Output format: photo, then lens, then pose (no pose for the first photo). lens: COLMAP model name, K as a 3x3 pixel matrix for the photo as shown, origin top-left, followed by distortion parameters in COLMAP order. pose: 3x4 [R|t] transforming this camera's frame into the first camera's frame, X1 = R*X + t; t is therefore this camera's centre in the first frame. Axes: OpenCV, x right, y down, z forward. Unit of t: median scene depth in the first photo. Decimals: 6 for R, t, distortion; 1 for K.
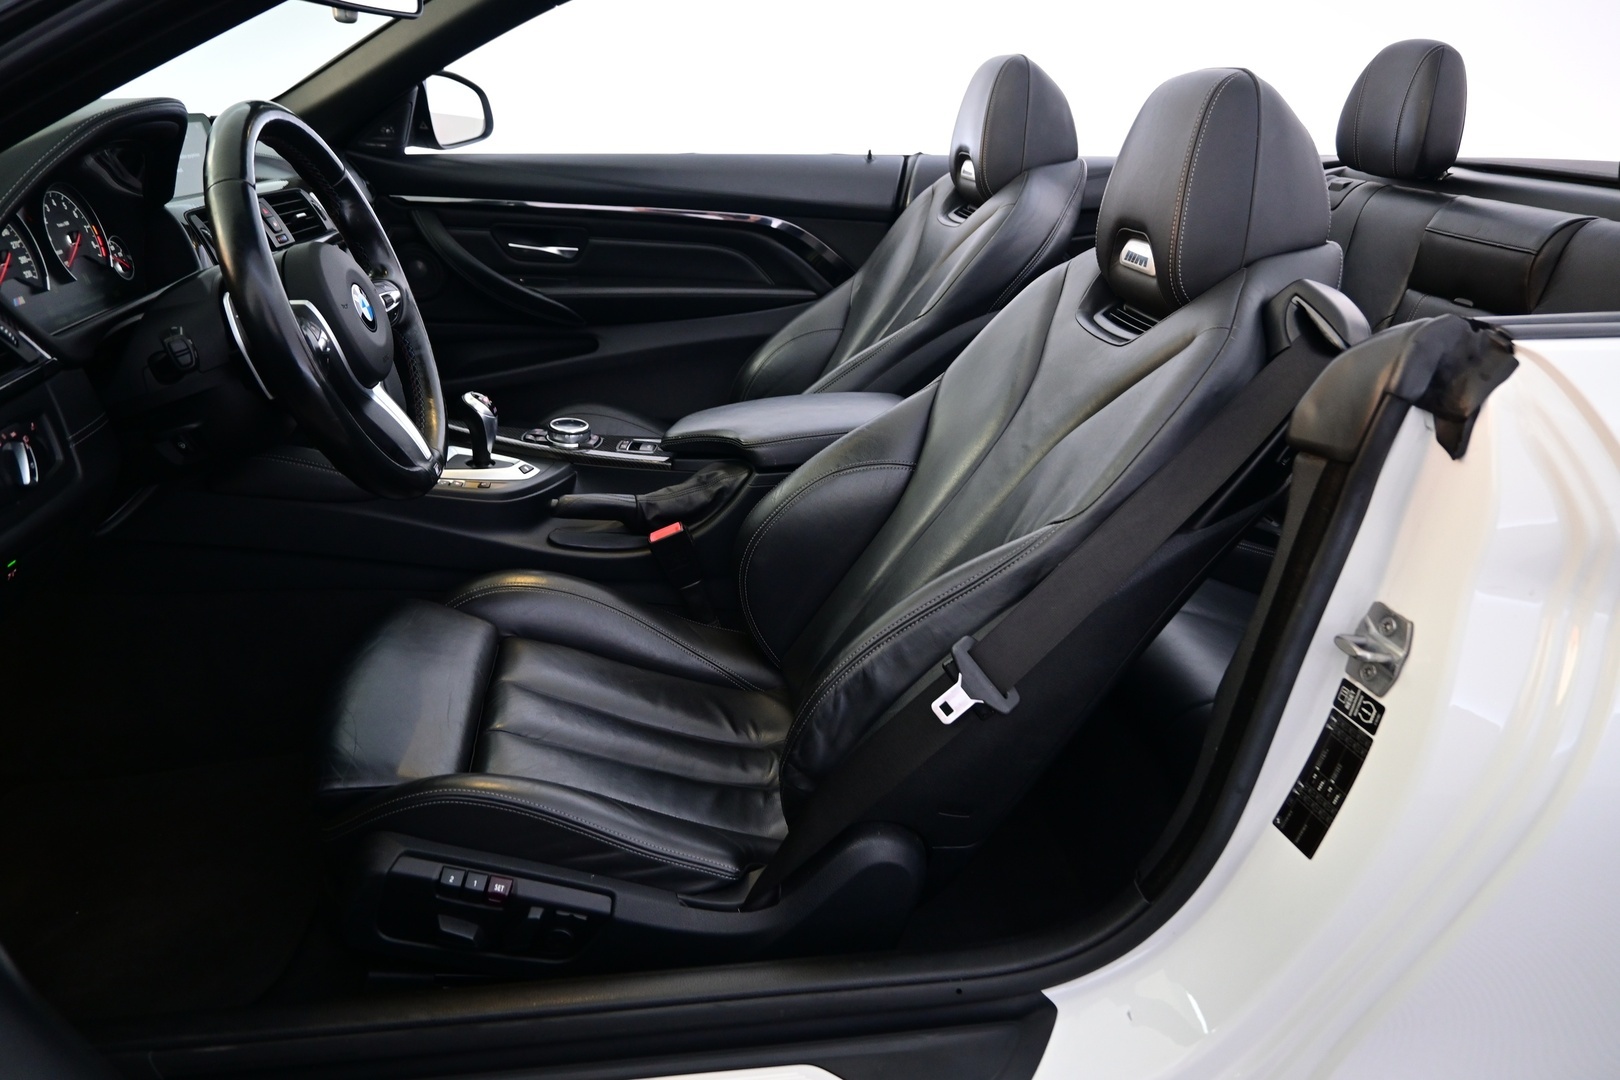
lens RADIAL K [[1092.0, 0, 810.0], [0, 1092.0, 540.0], [0, 0, 1]] dist [-0.007105, -0.004990]
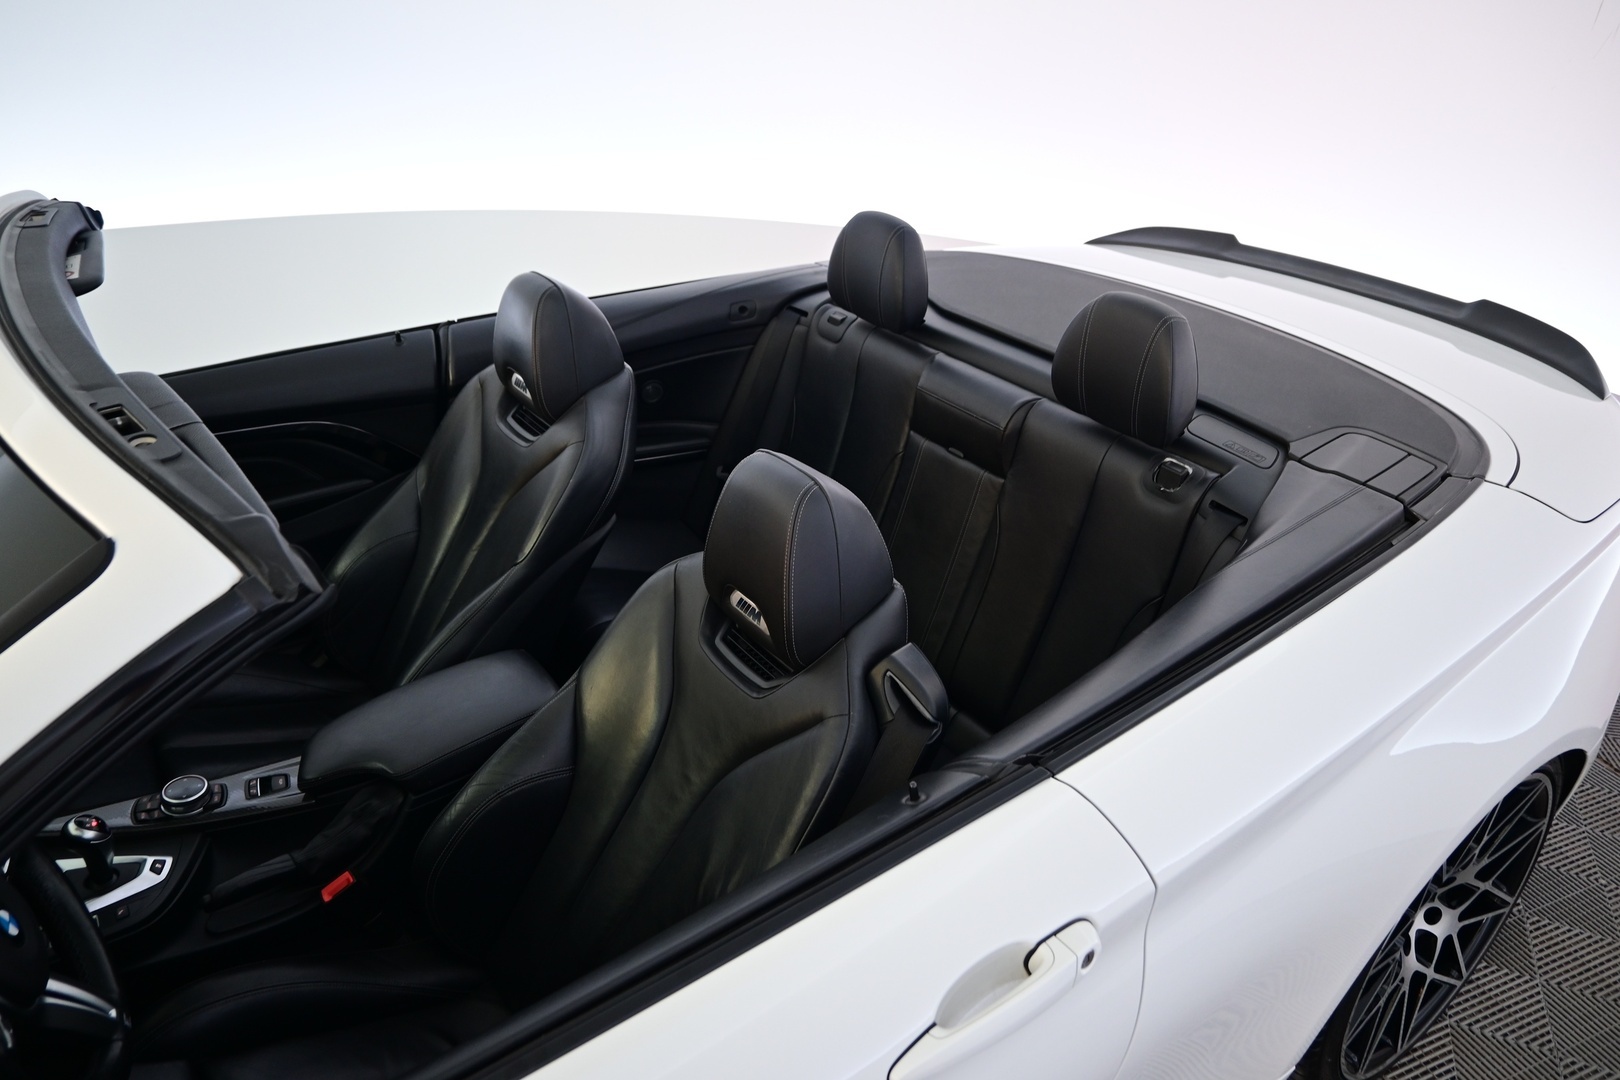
lens RADIAL K [[1092.0, 0, 810.0], [0, 1092.0, 540.0], [0, 0, 1]] dist [-0.007105, -0.004990]
pose [[0.888655, -0.232319, 0.395374, -0.063389], [0.182718, 0.970161, 0.159379, -0.366998], [-0.420603, -0.069391, 0.904587, -0.061386]]
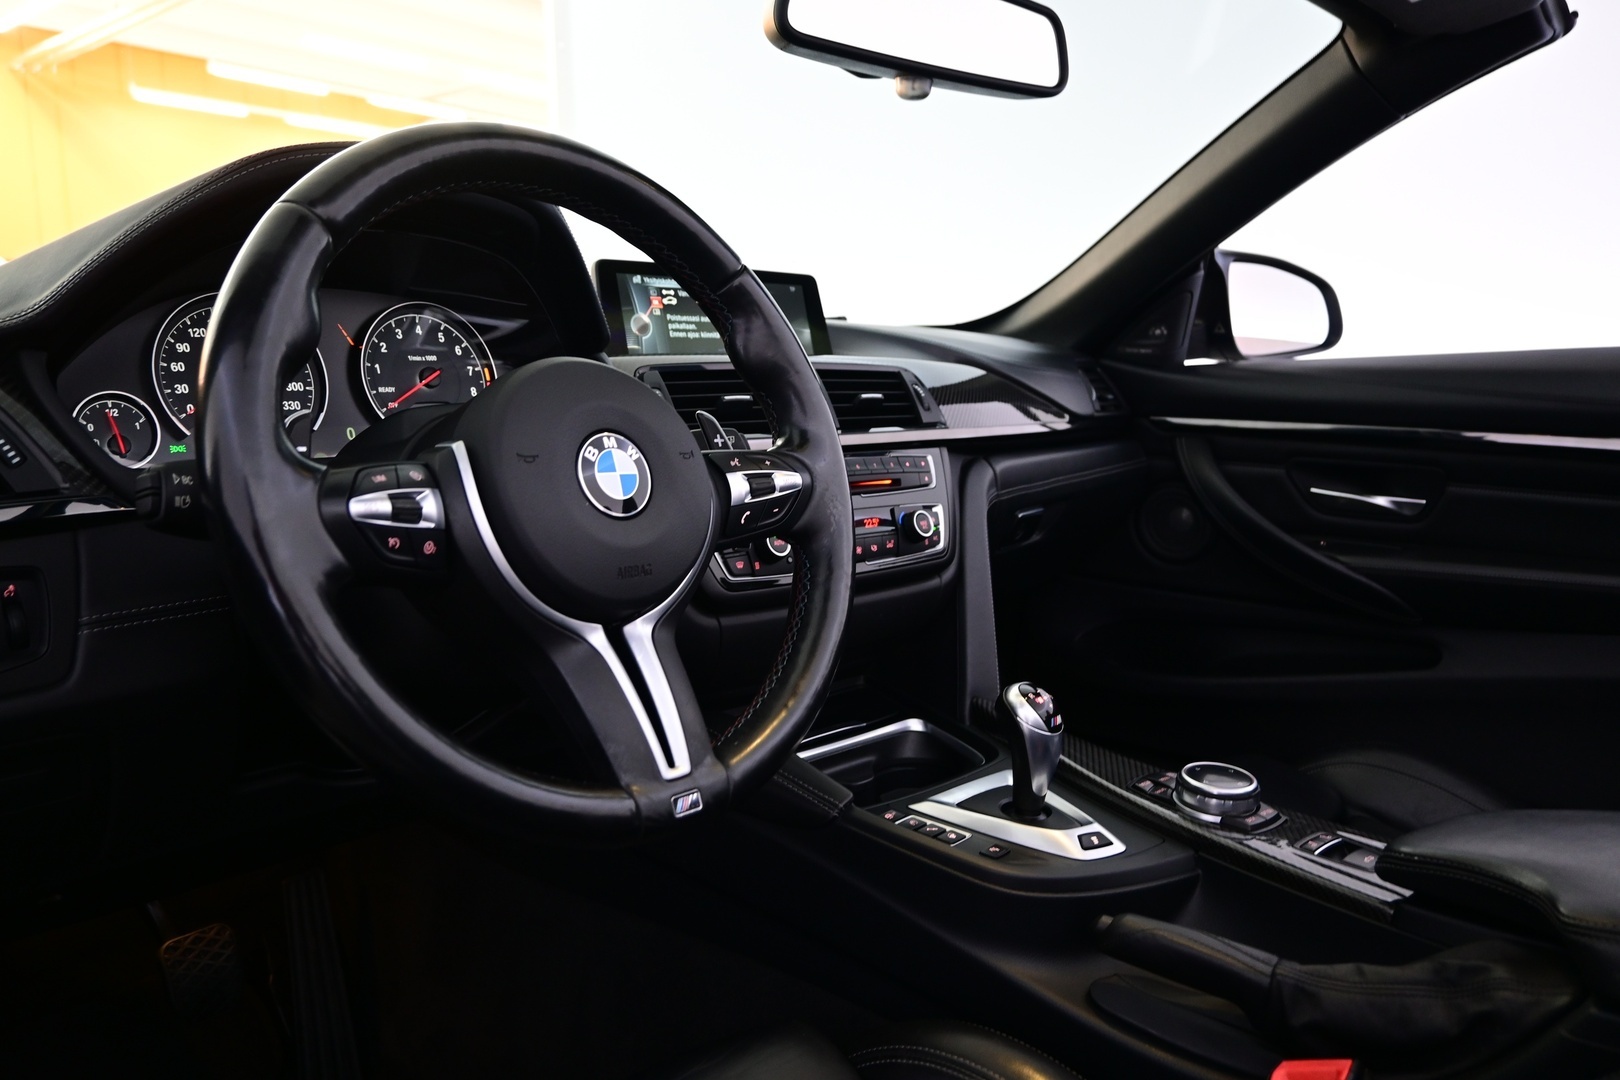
lens RADIAL K [[1160.7, 0, 810.0], [0, 1160.7, 540.0], [0, 0, 1]] dist [0.004487, -0.002821]
pose [[0.672167, 0.061246, -0.737862, 0.053429], [-0.255530, 0.954530, -0.153549, -0.079303], [0.694907, 0.291757, 0.657254, 0.466882]]
